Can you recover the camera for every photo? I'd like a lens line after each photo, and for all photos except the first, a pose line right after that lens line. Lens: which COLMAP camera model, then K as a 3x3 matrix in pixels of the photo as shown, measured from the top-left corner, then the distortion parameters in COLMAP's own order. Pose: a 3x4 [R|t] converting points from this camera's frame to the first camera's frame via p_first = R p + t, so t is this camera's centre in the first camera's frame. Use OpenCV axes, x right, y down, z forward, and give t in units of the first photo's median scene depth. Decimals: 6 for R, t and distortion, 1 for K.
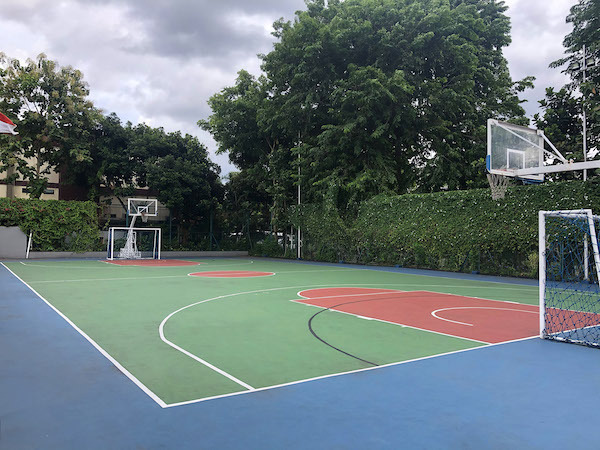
lens RADIAL K [[483.1, 0, 300.0], [0, 483.1, 225.0], [0, 0, 1]] dist [0.008559, 0.003444]
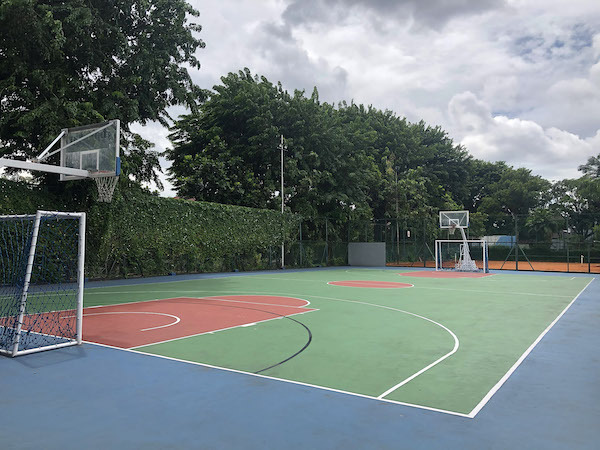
lens RADIAL K [[483.1, 0, 300.0], [0, 483.1, 225.0], [0, 0, 1]] dist [0.008559, 0.003444]
pose [[-0.423736, 0.024200, 0.905462, -0.859629], [-0.037451, 0.998320, -0.044209, 0.027027], [-0.905011, -0.052643, -0.422118, 1.374123]]
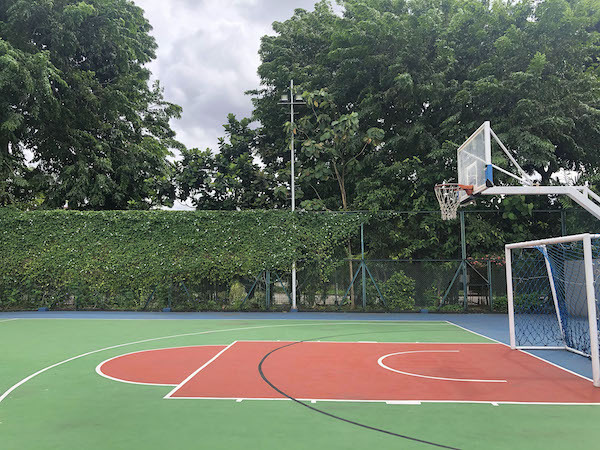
lens RADIAL K [[483.1, 0, 300.0], [0, 483.1, 225.0], [0, 0, 1]] dist [0.008559, 0.003444]
pose [[0.589419, 0.063853, 0.805300, -0.181950], [-0.012182, 0.997460, -0.070174, 0.008308], [-0.807736, 0.031552, 0.588700, 0.315167]]
